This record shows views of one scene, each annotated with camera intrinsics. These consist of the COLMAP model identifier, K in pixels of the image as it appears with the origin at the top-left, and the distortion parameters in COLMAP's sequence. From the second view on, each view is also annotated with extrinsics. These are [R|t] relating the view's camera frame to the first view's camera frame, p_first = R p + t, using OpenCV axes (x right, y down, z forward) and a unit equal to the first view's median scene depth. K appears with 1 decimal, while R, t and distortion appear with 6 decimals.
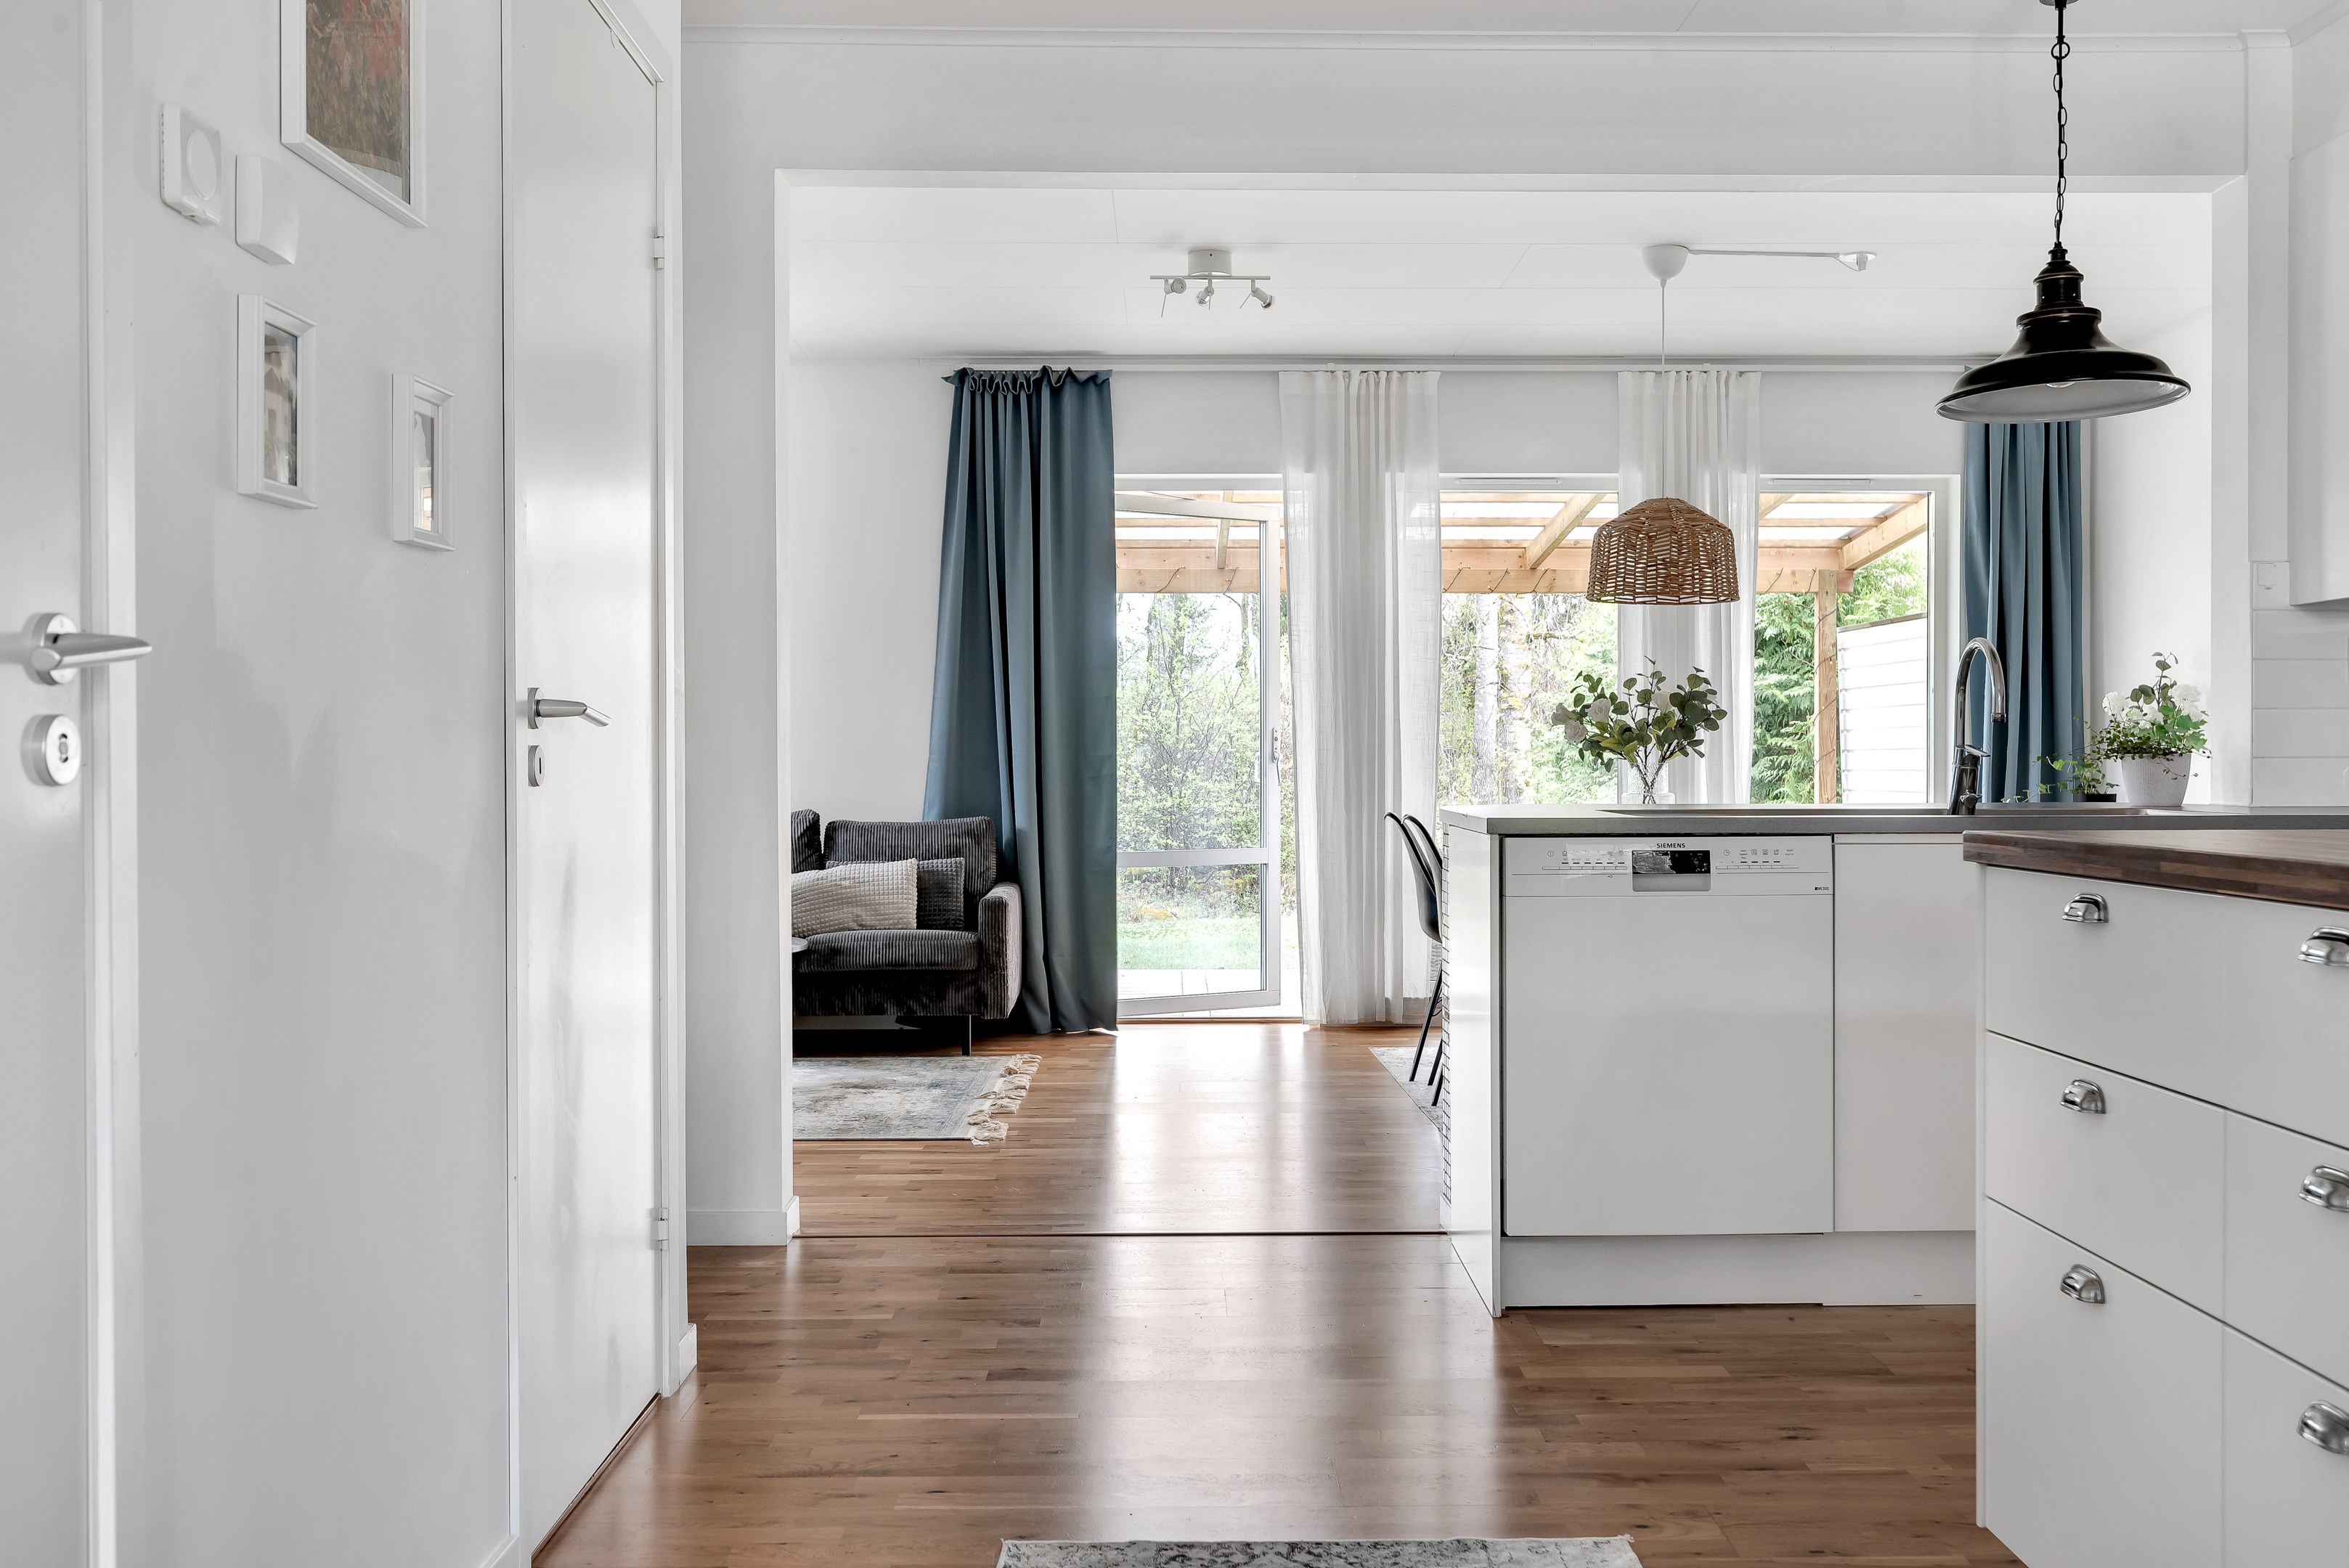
lens RADIAL K [[2012.8, 0, 1161.0], [0, 2012.8, 767.5], [0, 0, 1]] dist [0.060904, 0.008021]
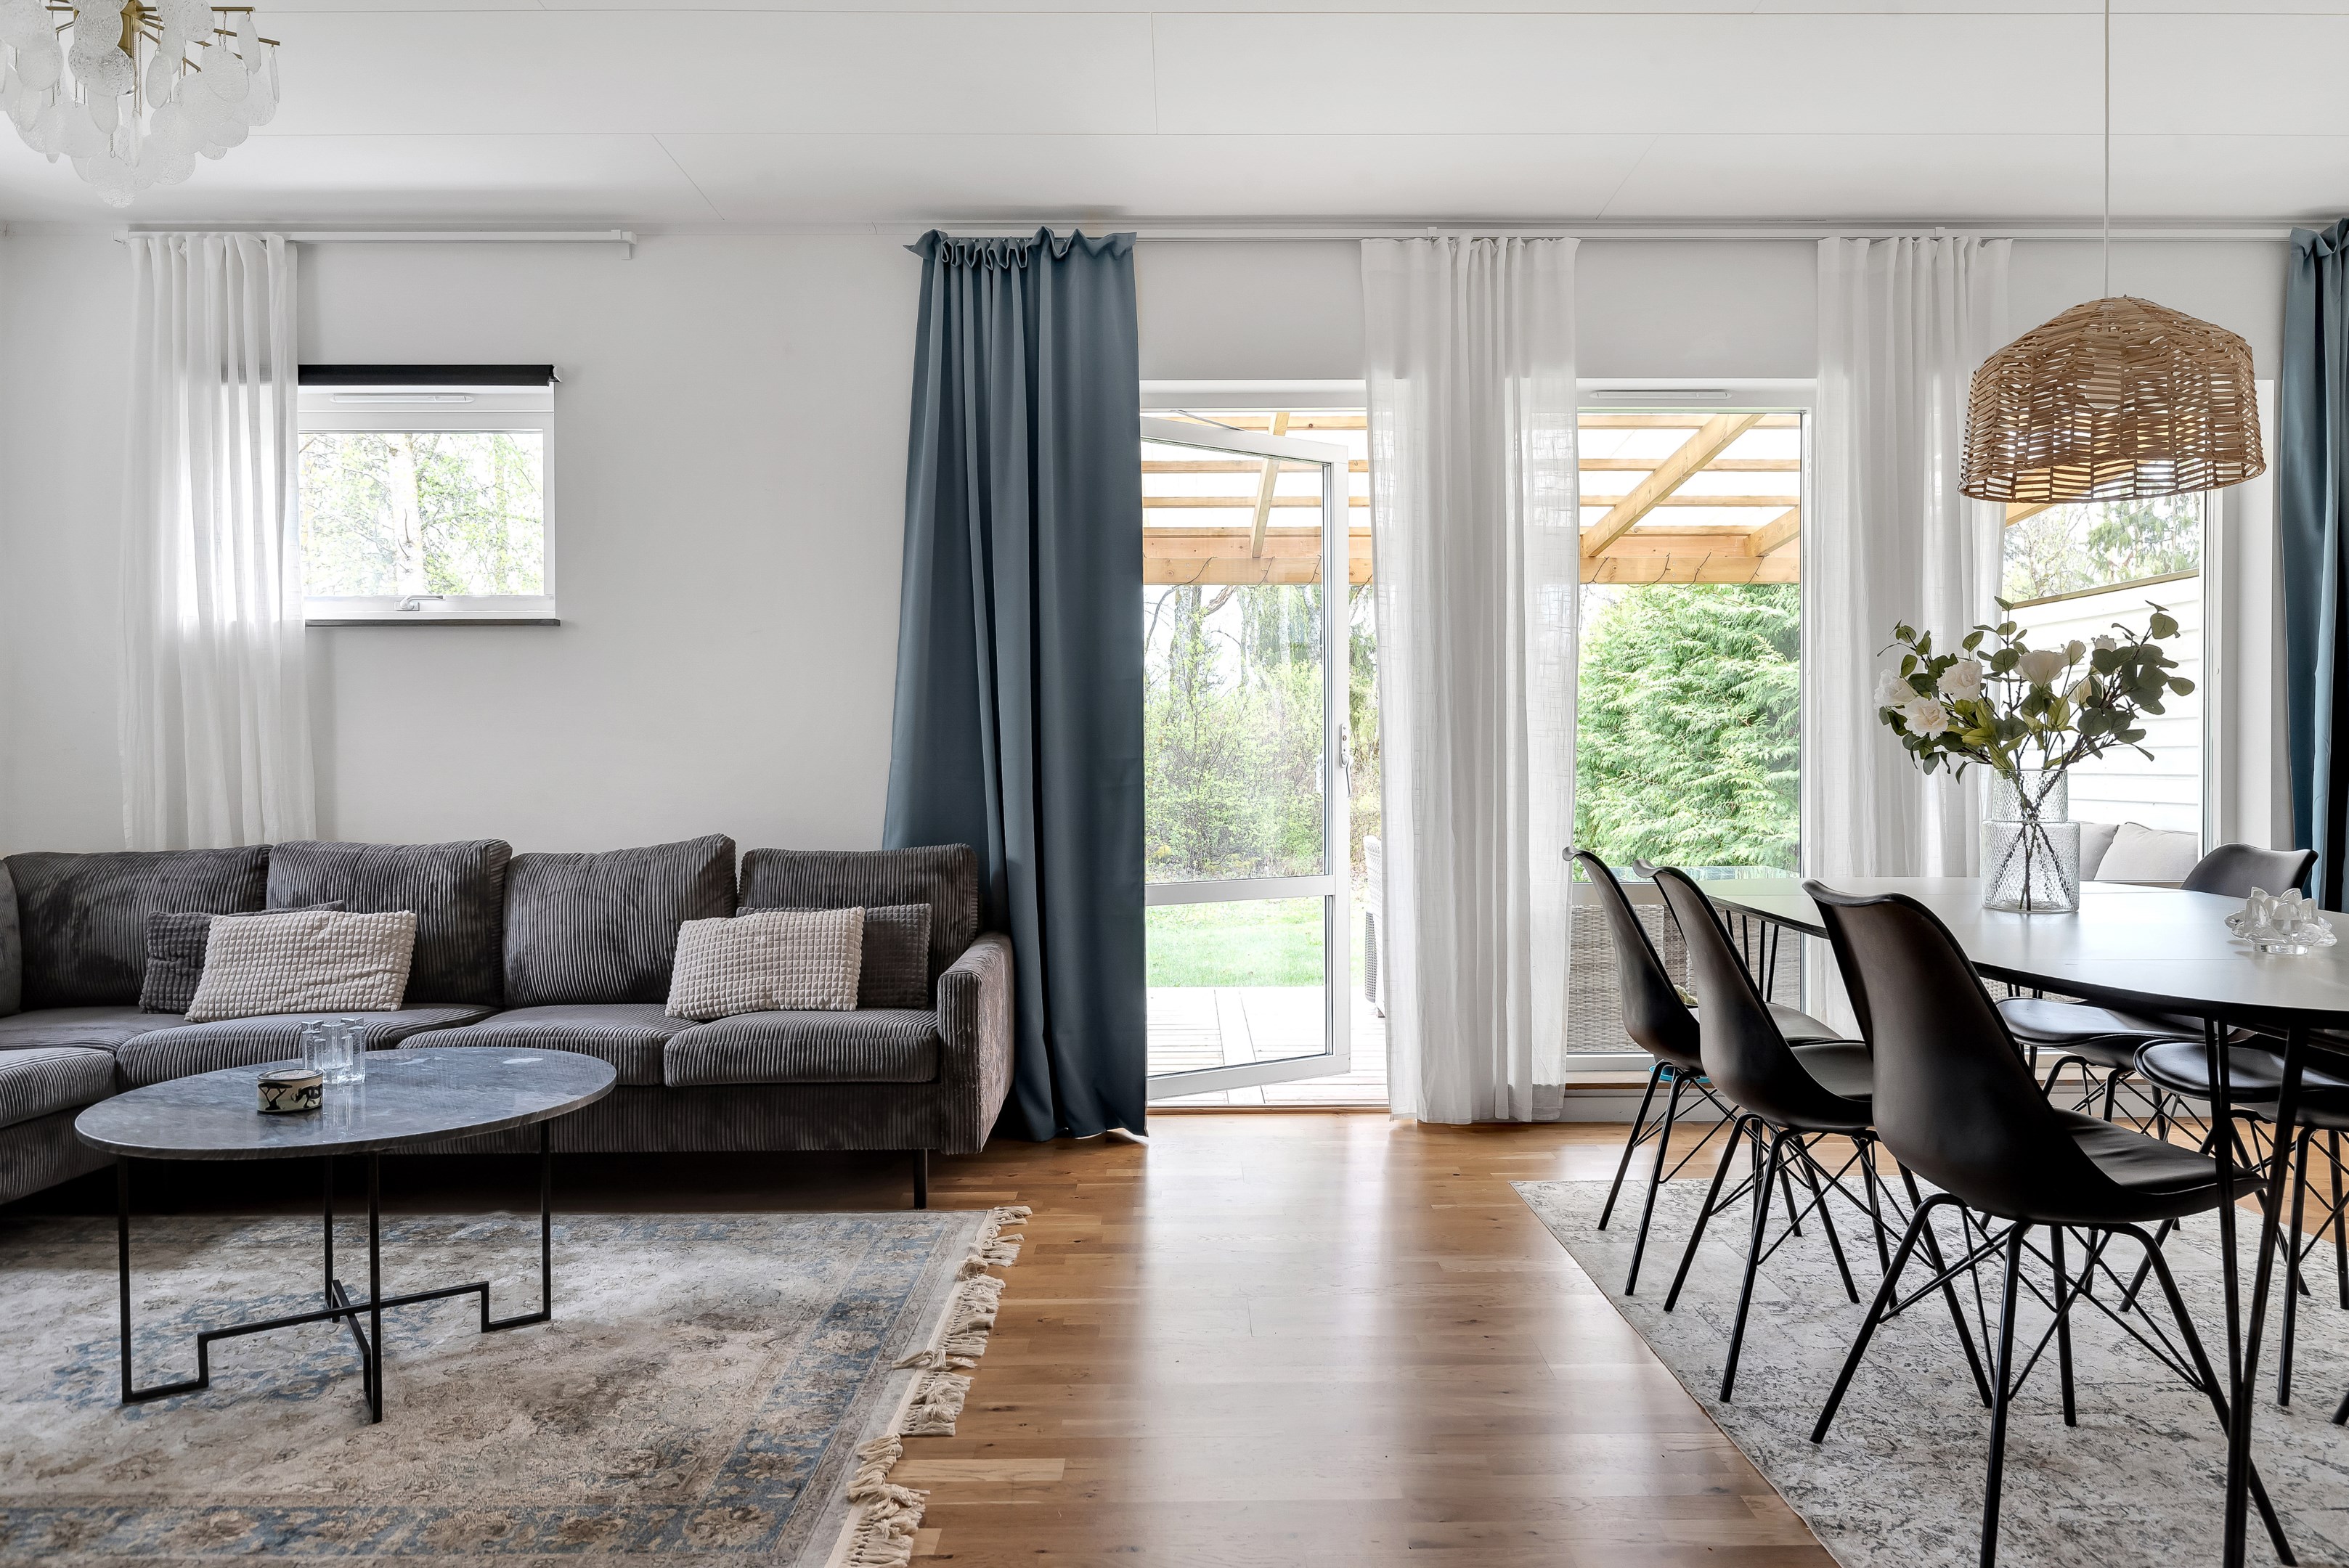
lens RADIAL K [[1592.7, 0, 1176.9], [0, 1592.7, 784.8], [0, 0, 1]] dist [-0.007885, 0.006623]
pose [[0.999994, -0.002414, -0.002447, -0.008381], [0.002439, 0.999945, 0.010190, -0.002469], [0.002422, -0.010195, 0.999945, 0.416952]]
